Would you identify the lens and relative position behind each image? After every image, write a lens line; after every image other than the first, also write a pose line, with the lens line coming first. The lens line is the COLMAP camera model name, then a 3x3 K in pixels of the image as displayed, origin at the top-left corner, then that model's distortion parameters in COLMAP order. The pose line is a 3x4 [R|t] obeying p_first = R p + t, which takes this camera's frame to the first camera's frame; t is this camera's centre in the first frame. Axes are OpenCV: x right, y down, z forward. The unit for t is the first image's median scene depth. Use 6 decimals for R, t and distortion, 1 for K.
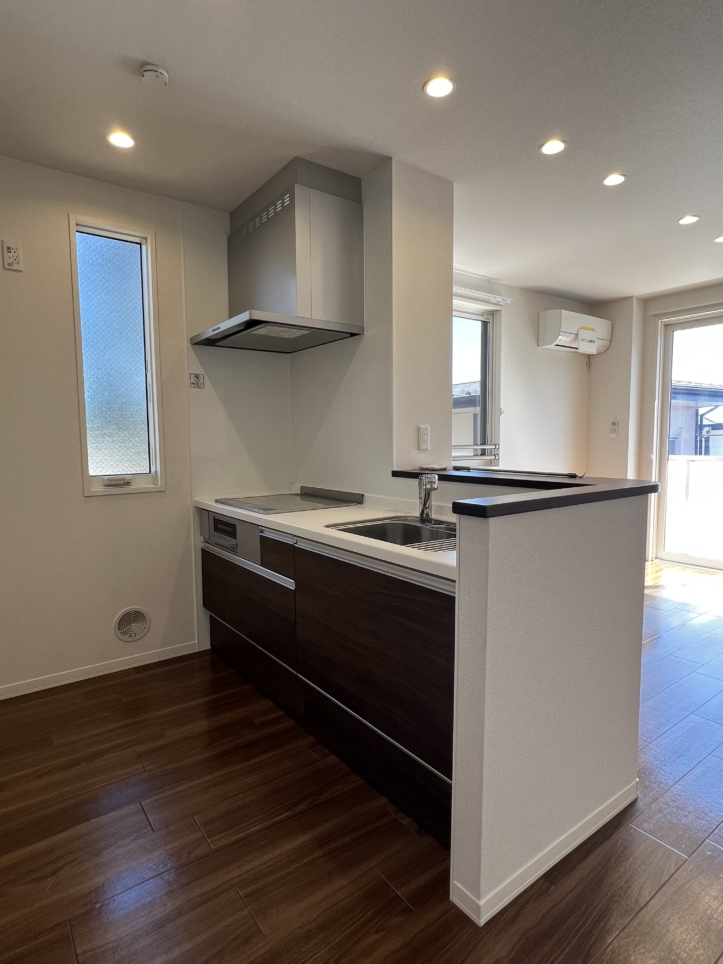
lens RADIAL K [[528.7, 0, 361.5], [0, 528.7, 482.0], [0, 0, 1]] dist [-0.000022, -0.000316]
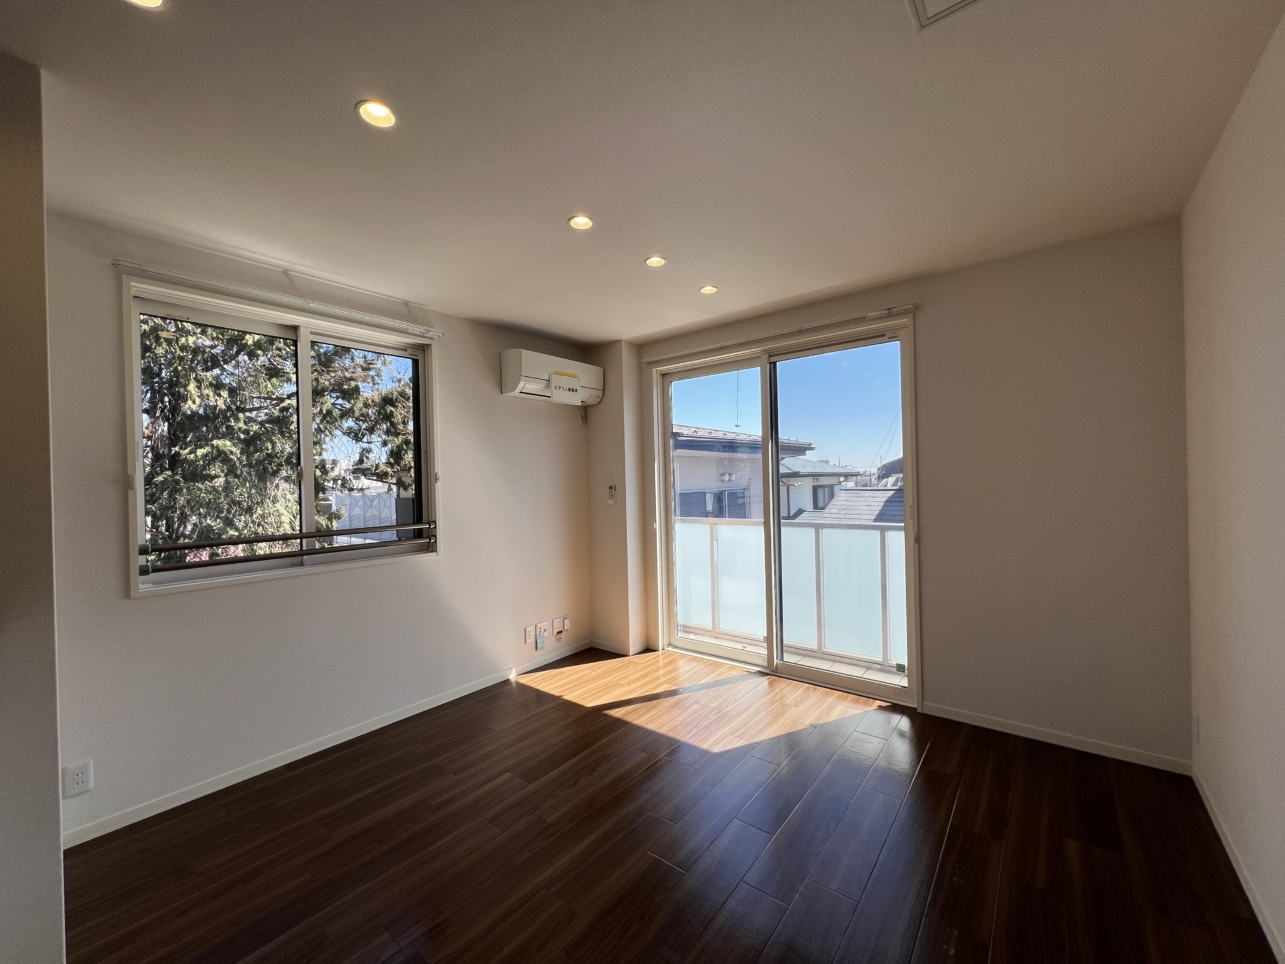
lens RADIAL K [[509.3, 0, 642.5], [0, 509.3, 482.0], [0, 0, 1]] dist [0.000488, 0.000057]
pose [[0.963136, -0.020085, 0.268265, 0.329609], [0.043691, 0.995648, -0.082315, -0.054076], [-0.265444, 0.091001, 0.959822, 0.226435]]
